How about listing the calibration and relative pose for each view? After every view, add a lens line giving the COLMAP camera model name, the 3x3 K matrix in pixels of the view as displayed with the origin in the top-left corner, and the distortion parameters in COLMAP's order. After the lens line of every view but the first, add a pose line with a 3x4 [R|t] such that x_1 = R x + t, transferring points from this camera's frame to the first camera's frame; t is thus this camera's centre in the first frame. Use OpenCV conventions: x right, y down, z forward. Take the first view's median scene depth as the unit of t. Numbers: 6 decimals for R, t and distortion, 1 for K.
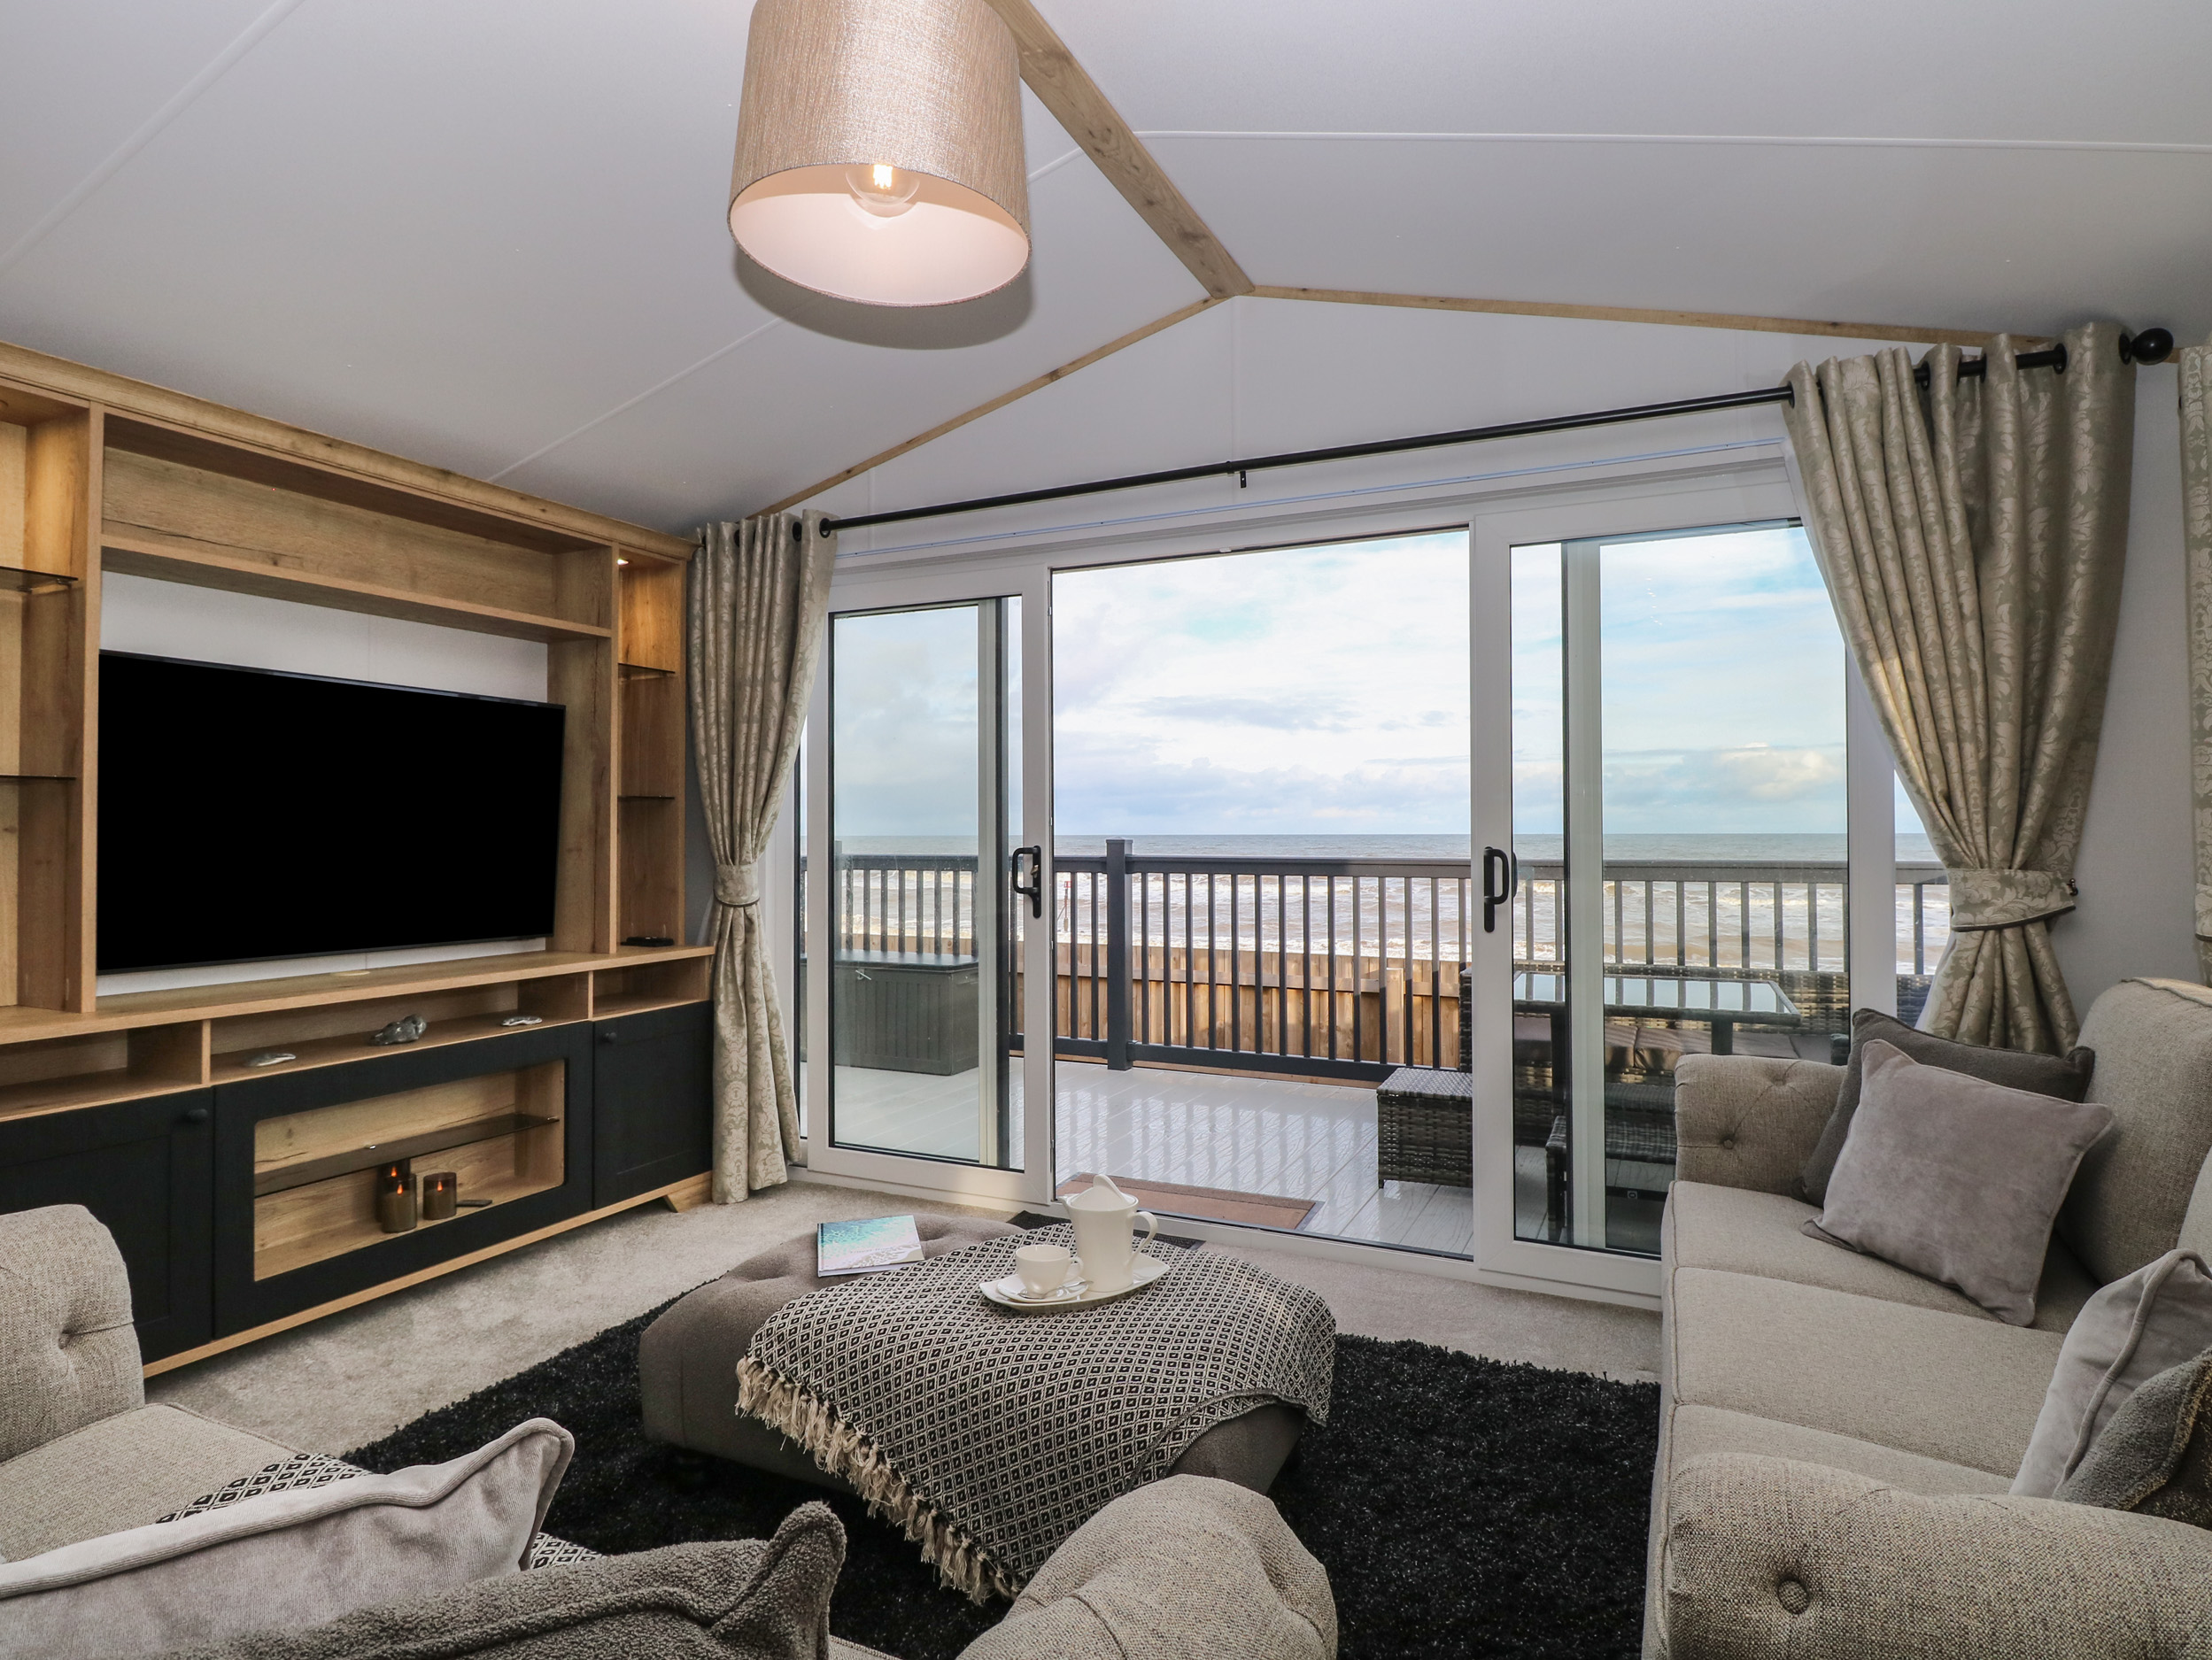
lens RADIAL K [[1187.0, 0, 1106.3], [0, 1187.0, 821.2], [0, 0, 1]] dist [-0.000862, -0.011949]
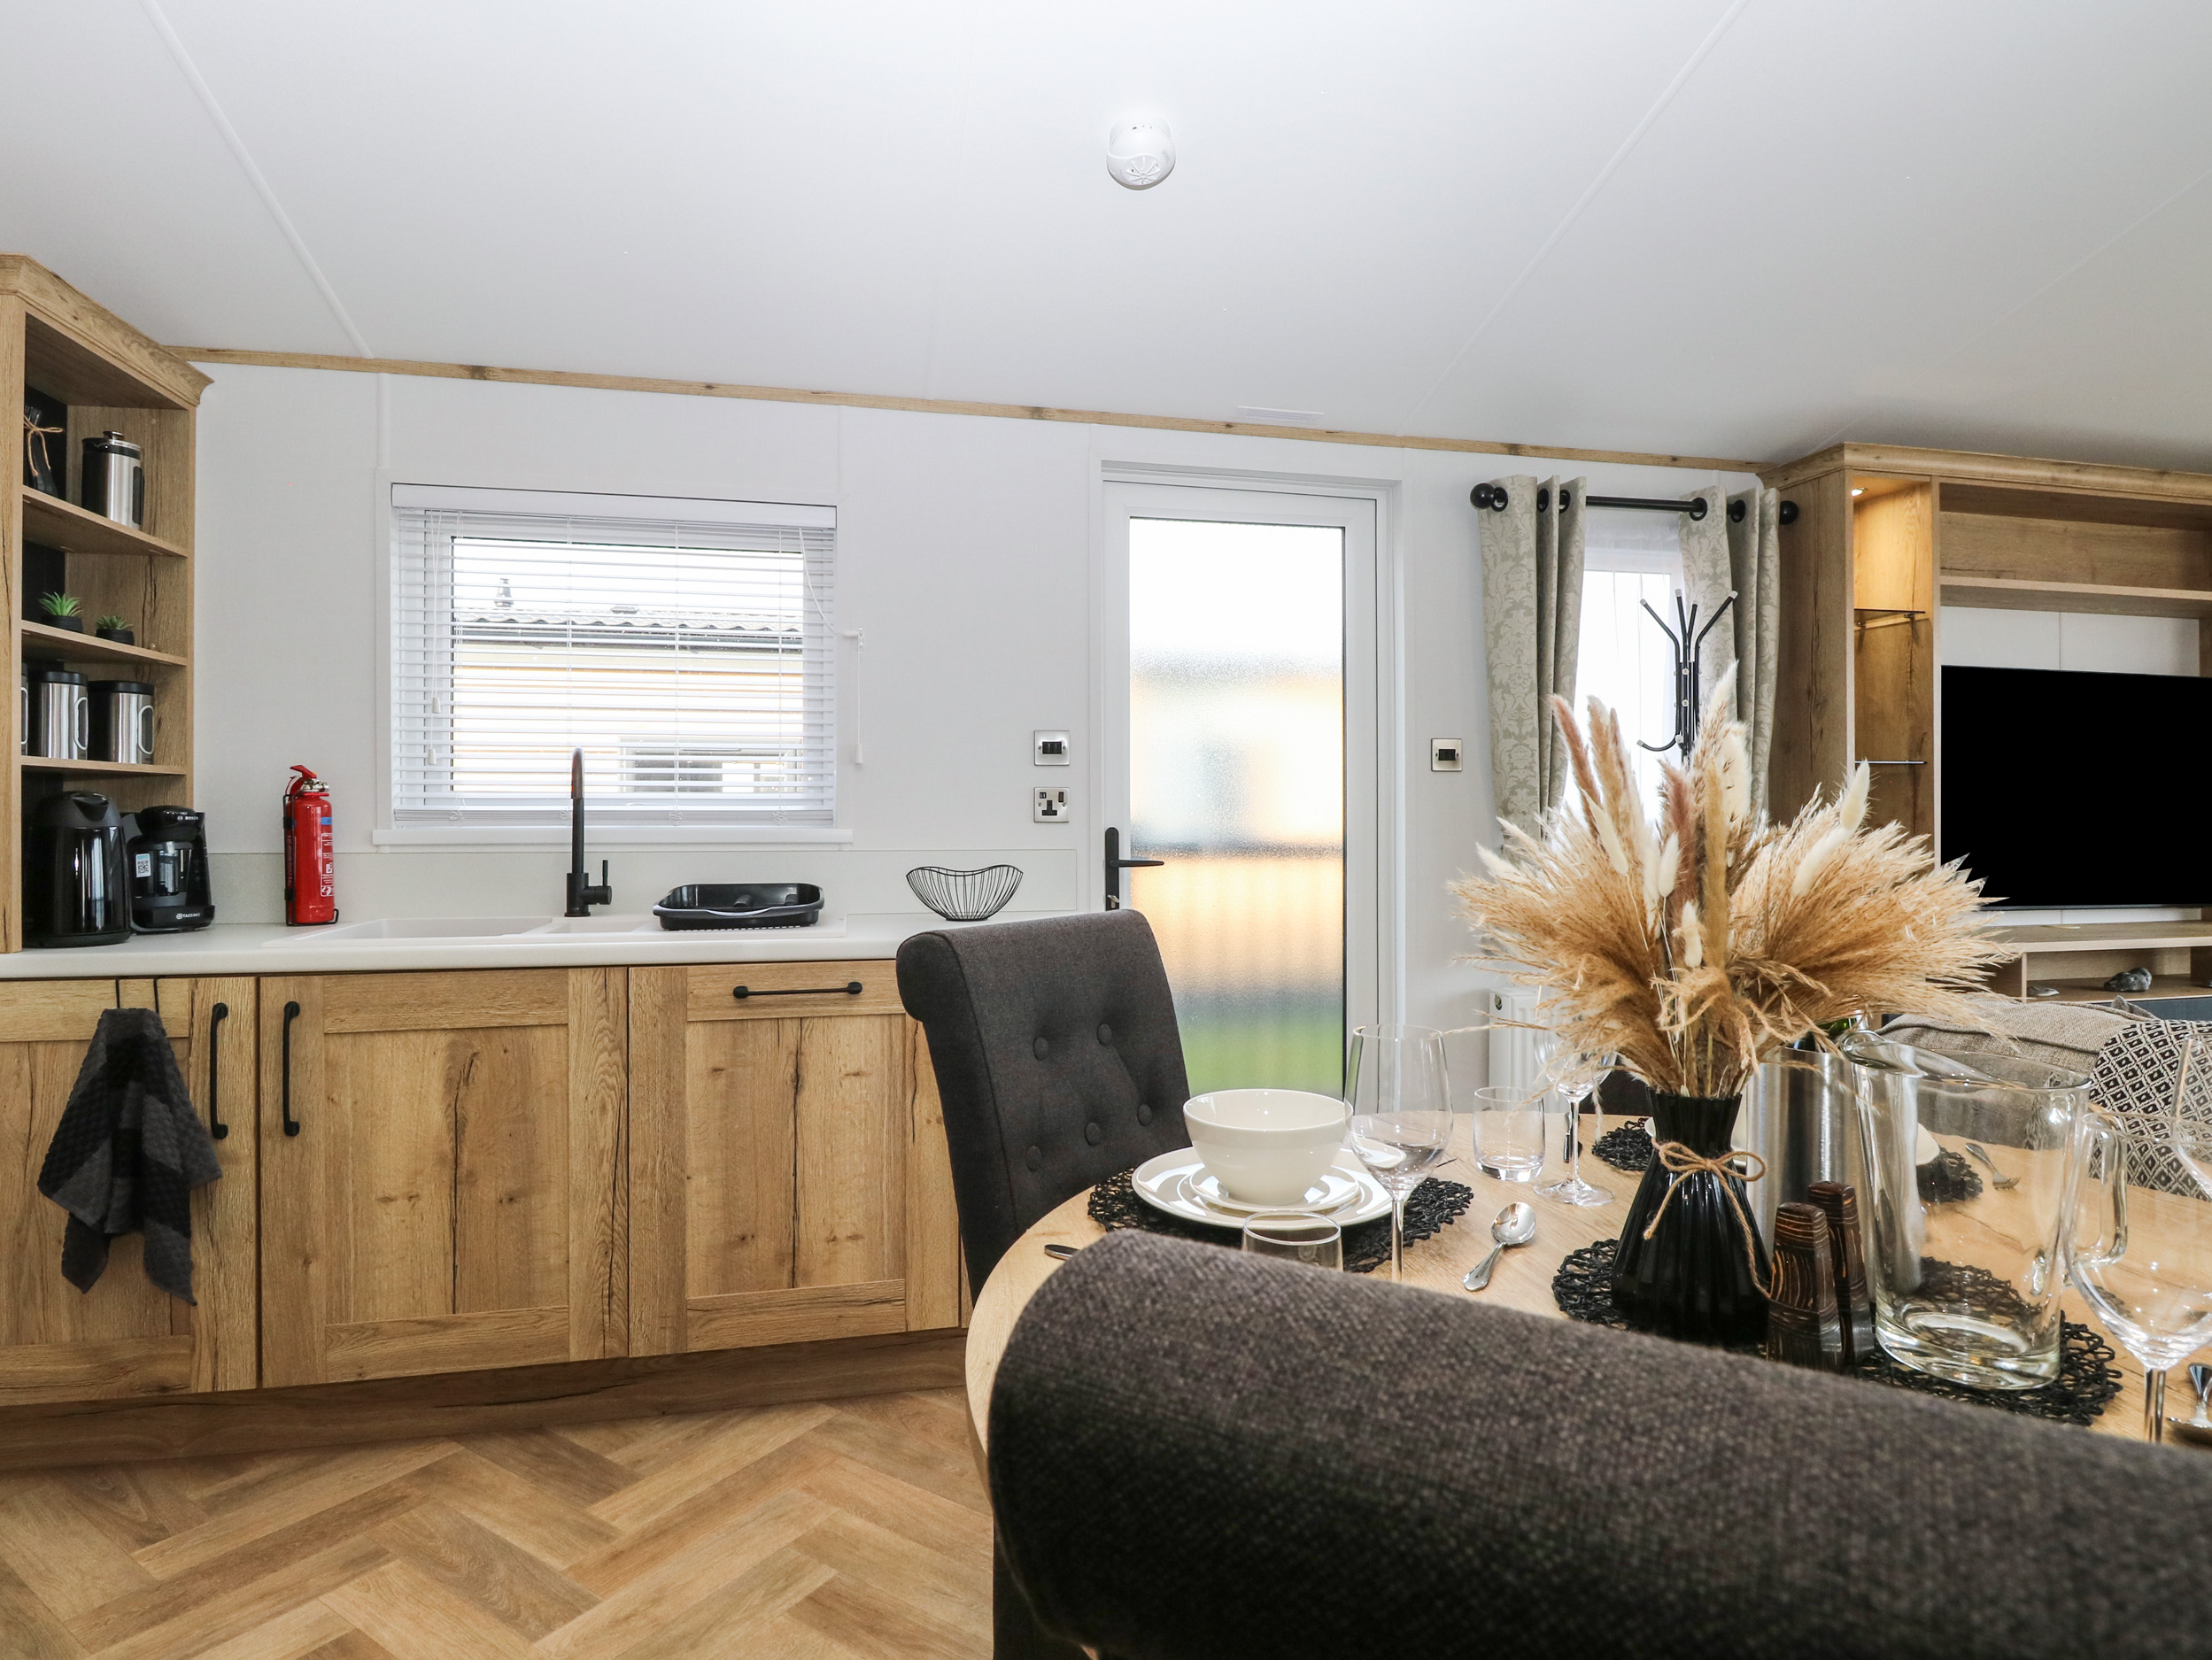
lens RADIAL K [[1187.0, 0, 1134.5], [0, 1187.0, 817.6], [0, 0, 1]] dist [-0.000862, -0.011949]
pose [[0.624756, 0.002684, -0.780815, -0.375497], [0.006756, 0.999938, 0.008843, 0.007247], [0.780791, -0.010800, 0.624700, -0.509537]]
